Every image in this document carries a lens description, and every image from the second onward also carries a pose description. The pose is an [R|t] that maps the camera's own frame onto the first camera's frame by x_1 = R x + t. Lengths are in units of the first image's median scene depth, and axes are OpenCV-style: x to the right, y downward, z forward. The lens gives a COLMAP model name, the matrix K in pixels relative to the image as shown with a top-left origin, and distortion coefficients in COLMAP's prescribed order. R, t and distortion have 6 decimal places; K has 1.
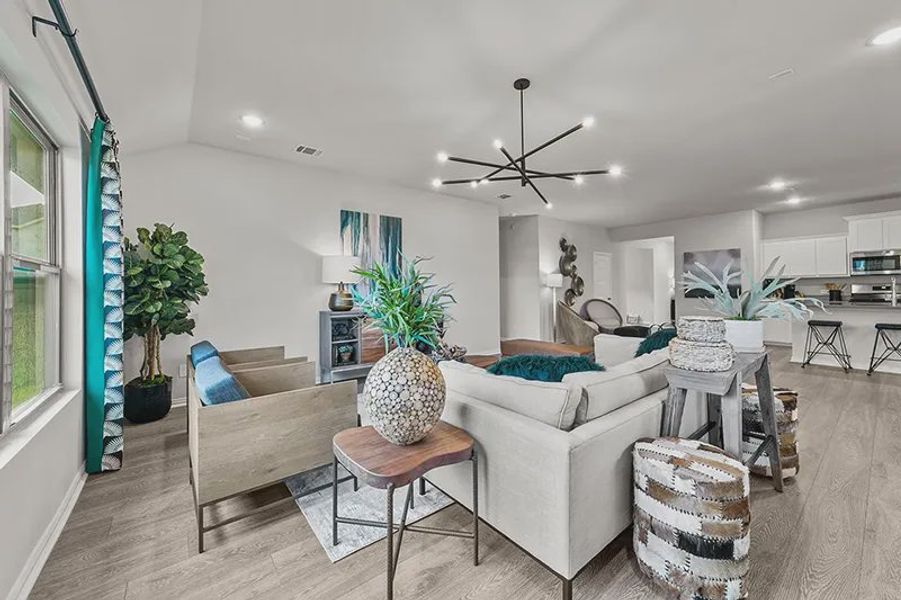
lens RADIAL K [[347.9, 0, 455.6], [0, 347.9, 299.1], [0, 0, 1]] dist [-0.021737, 0.009327]
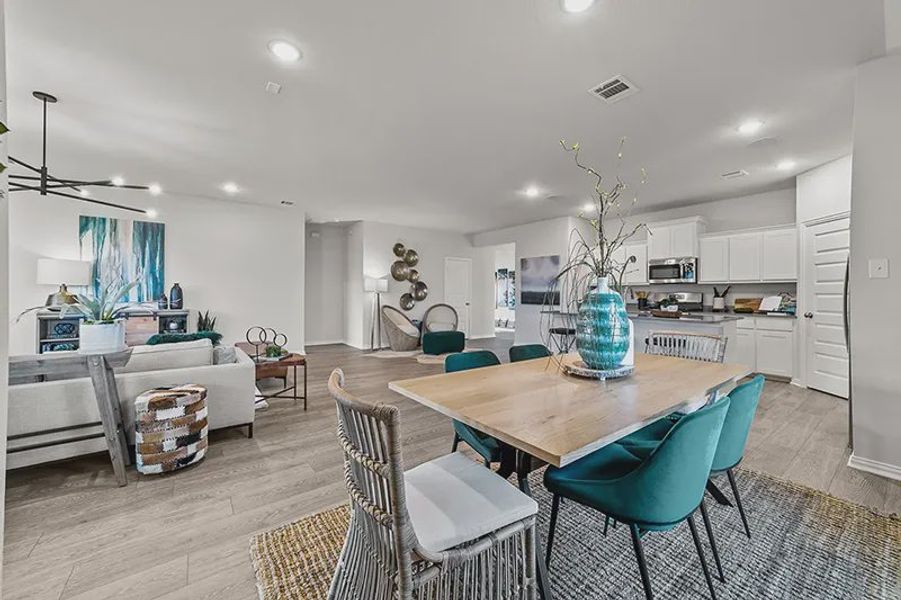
lens RADIAL K [[347.9, 0, 455.6], [0, 347.9, 299.1], [0, 0, 1]] dist [-0.021737, 0.009327]
pose [[0.999637, 0.013908, -0.023096, 0.595417], [-0.014136, 0.999853, -0.009722, -0.006358], [0.022957, 0.010045, 0.999686, -0.011794]]
